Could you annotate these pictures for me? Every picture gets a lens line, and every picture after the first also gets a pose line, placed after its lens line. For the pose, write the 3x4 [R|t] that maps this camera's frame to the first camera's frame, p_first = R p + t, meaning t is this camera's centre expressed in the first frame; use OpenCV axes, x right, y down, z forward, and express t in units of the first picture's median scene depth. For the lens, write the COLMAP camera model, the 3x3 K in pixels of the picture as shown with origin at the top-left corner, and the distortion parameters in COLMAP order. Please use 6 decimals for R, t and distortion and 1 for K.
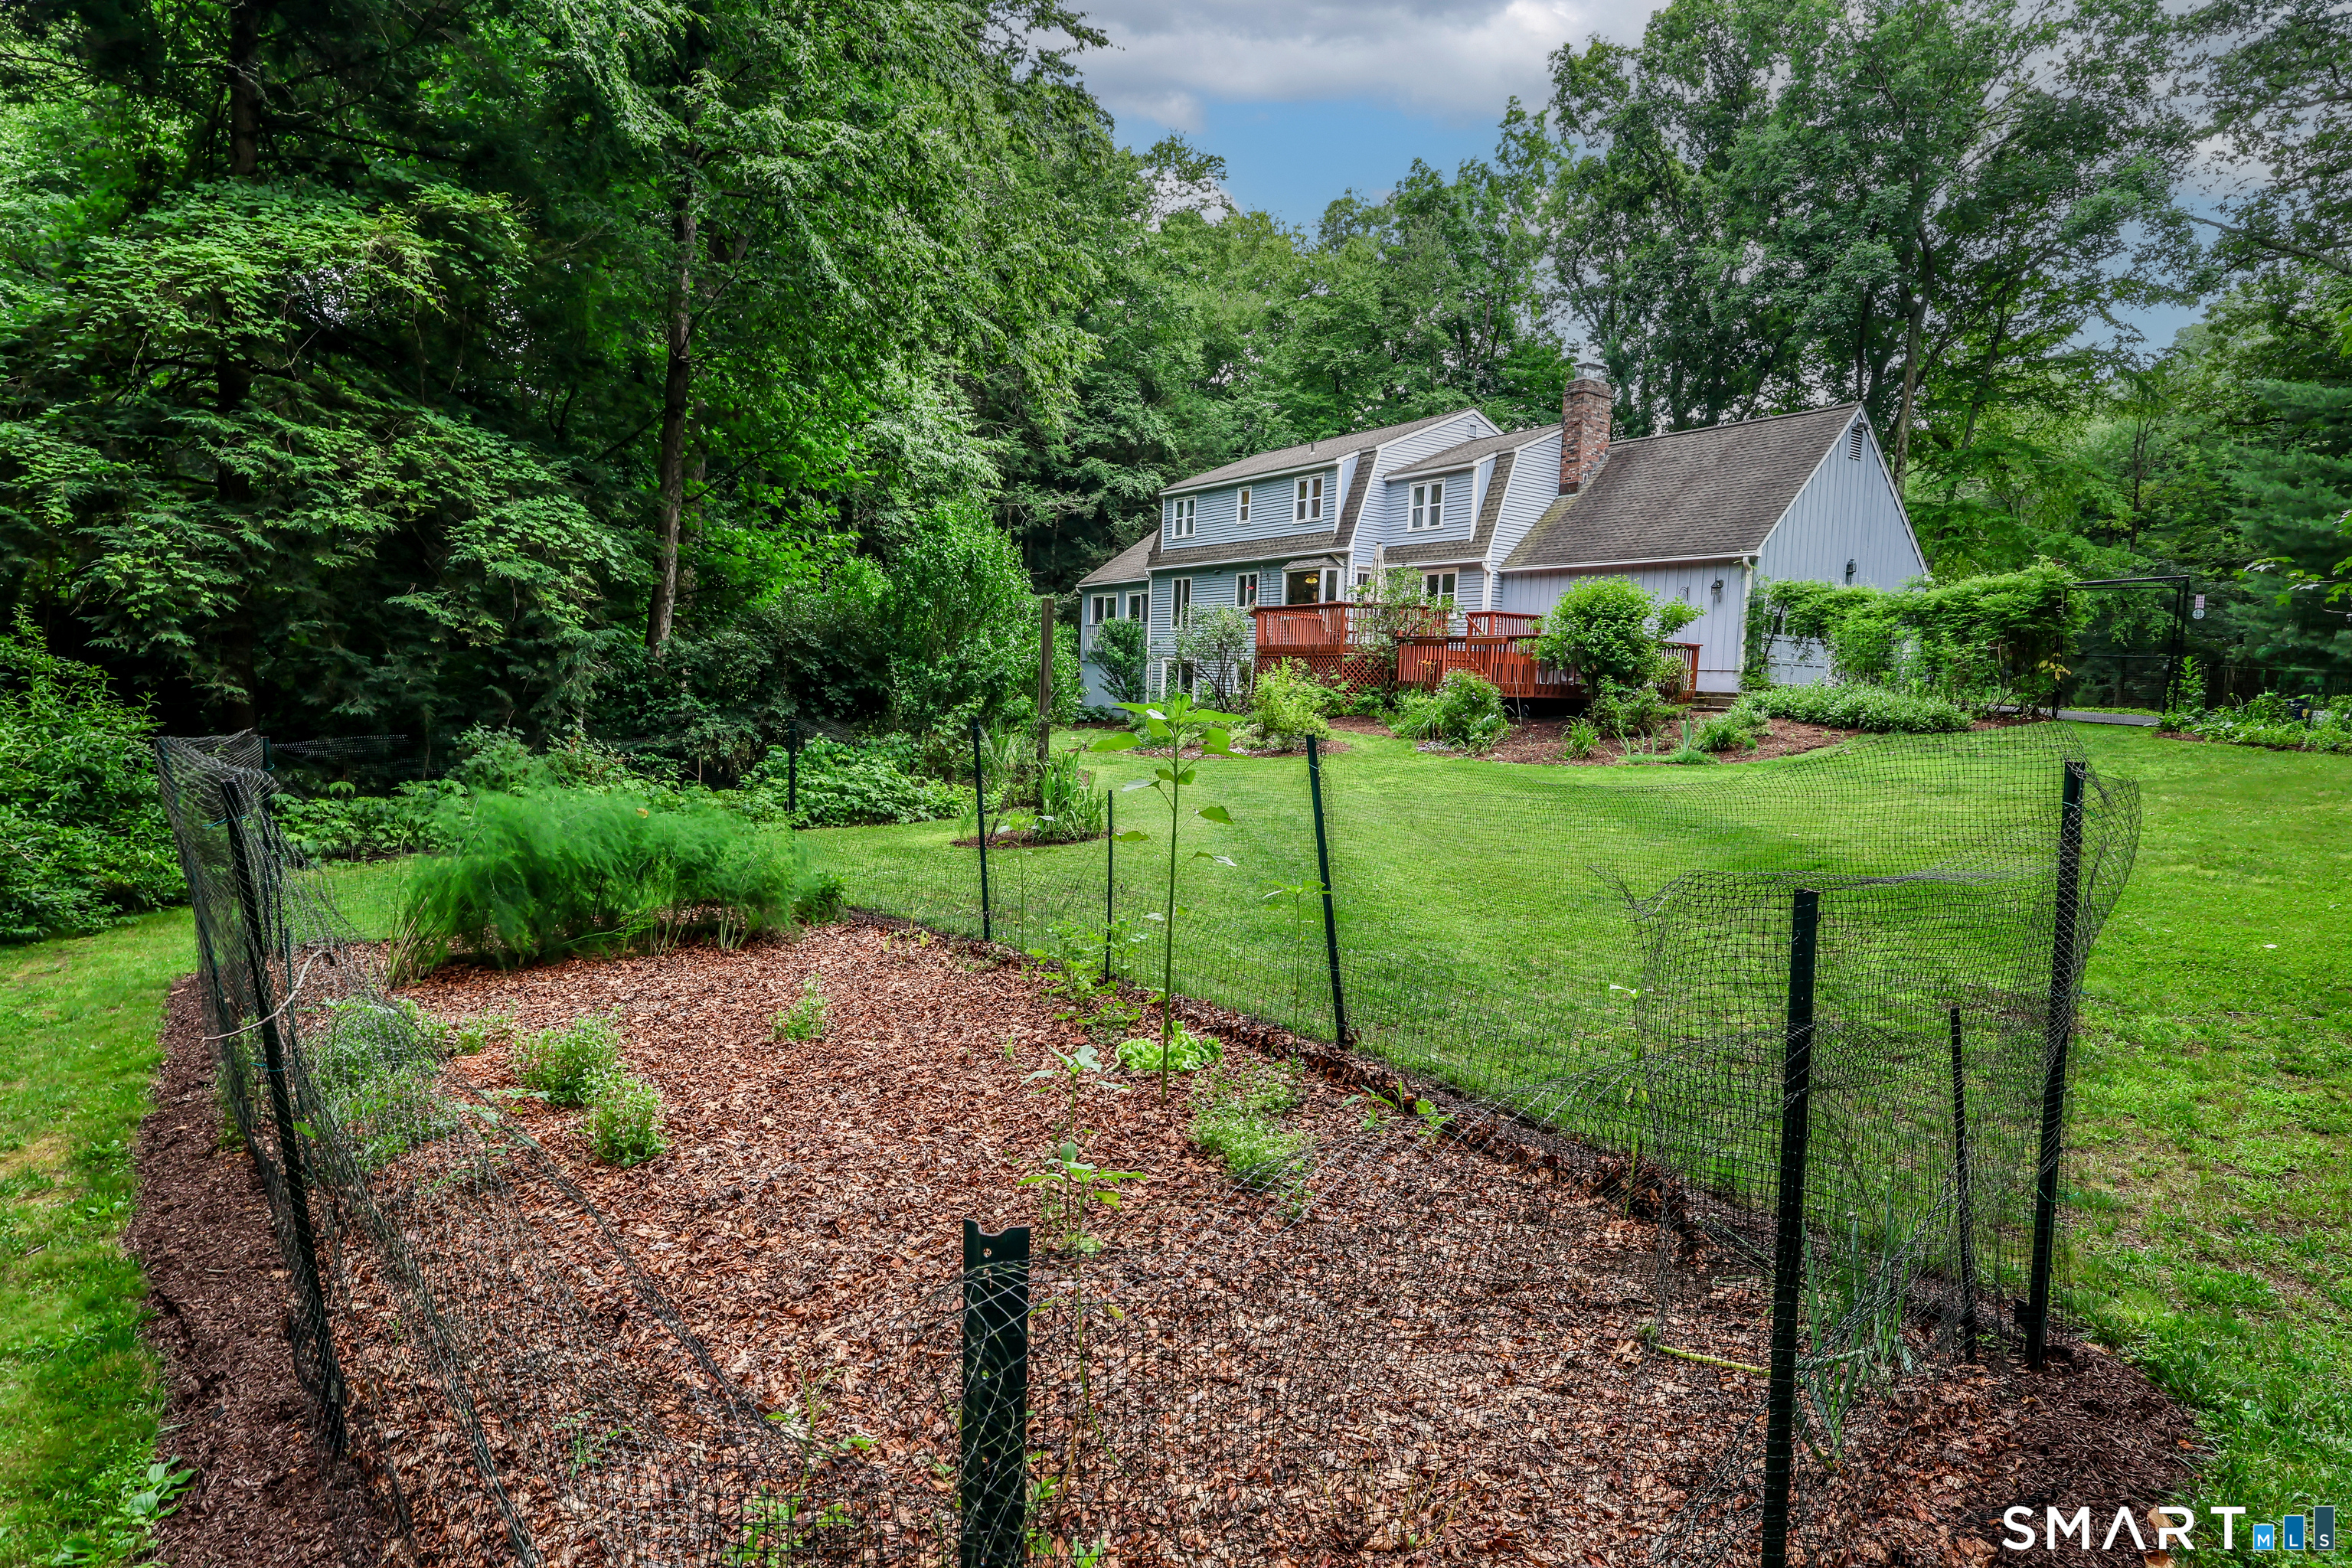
lens RADIAL K [[1311.3, 0, 1176.0], [0, 1311.3, 784.0], [0, 0, 1]] dist [-0.001141, -0.000131]
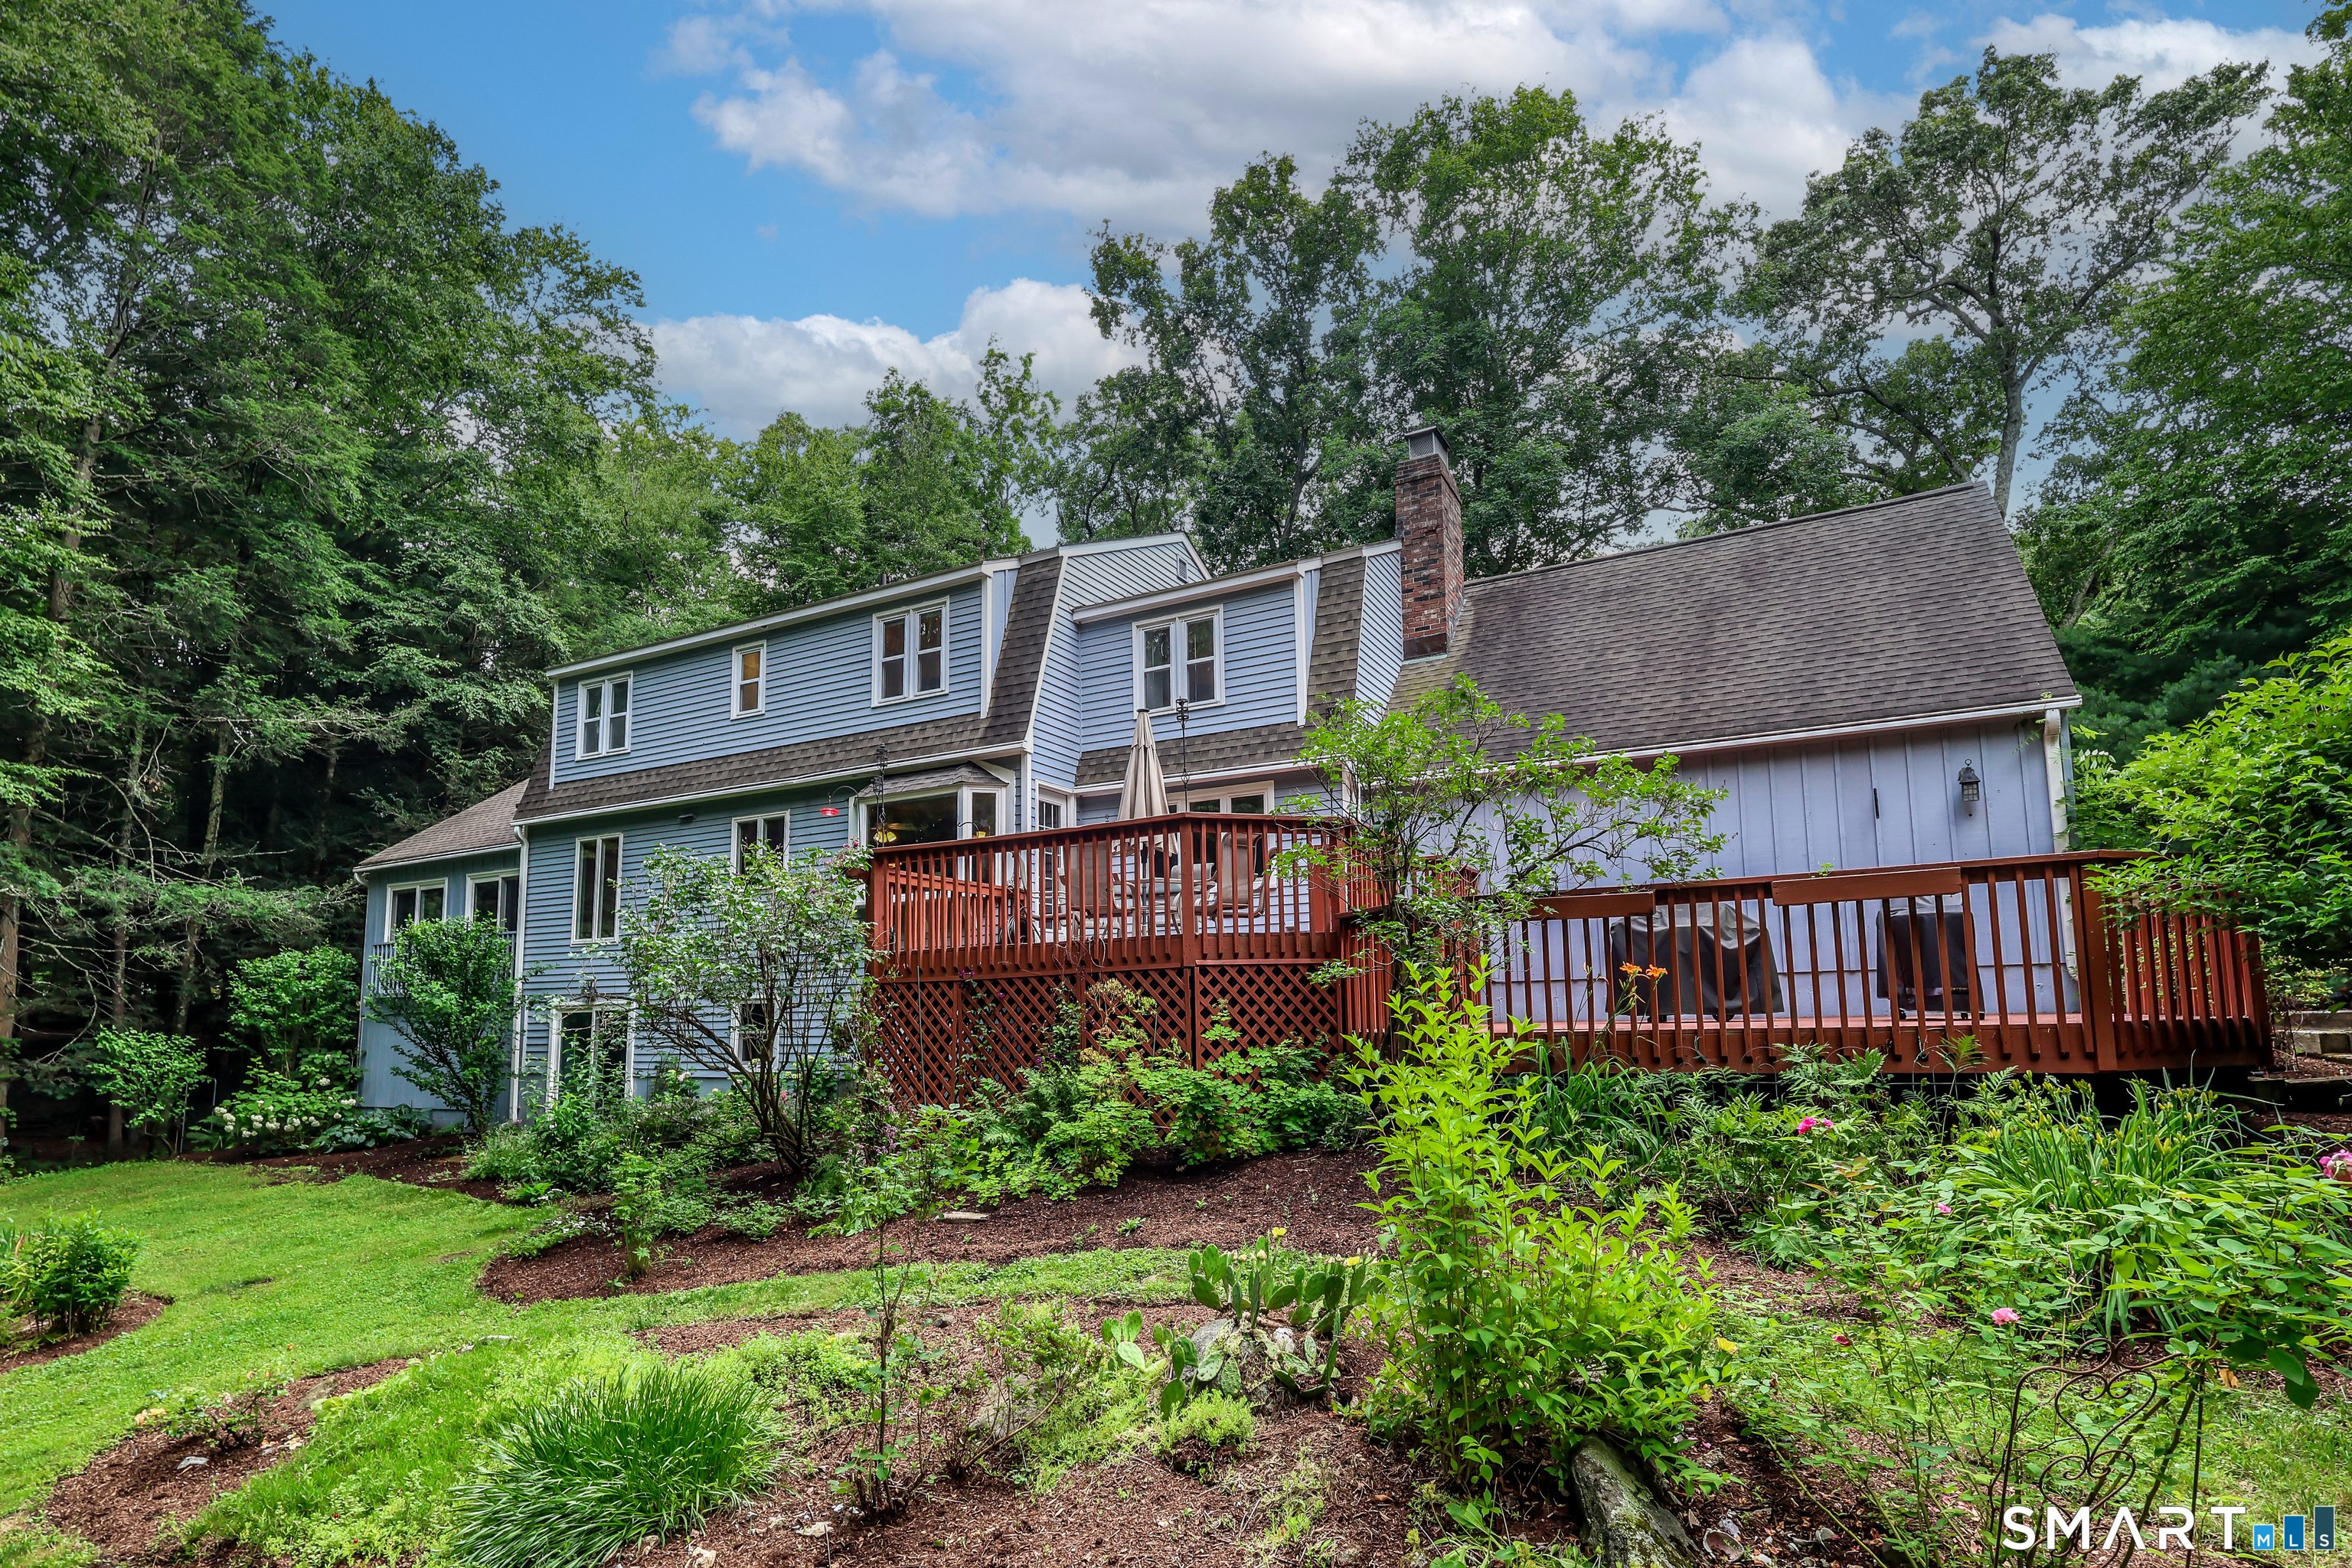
lens RADIAL K [[1181.2, 0, 1175.0], [0, 1181.2, 856.8], [0, 0, 1]] dist [-0.001275, -0.000365]
pose [[0.877345, 0.005128, 0.479832, -0.018298], [0.091647, 0.979746, -0.178042, -0.050891], [-0.471027, 0.200179, 0.859105, 0.517776]]
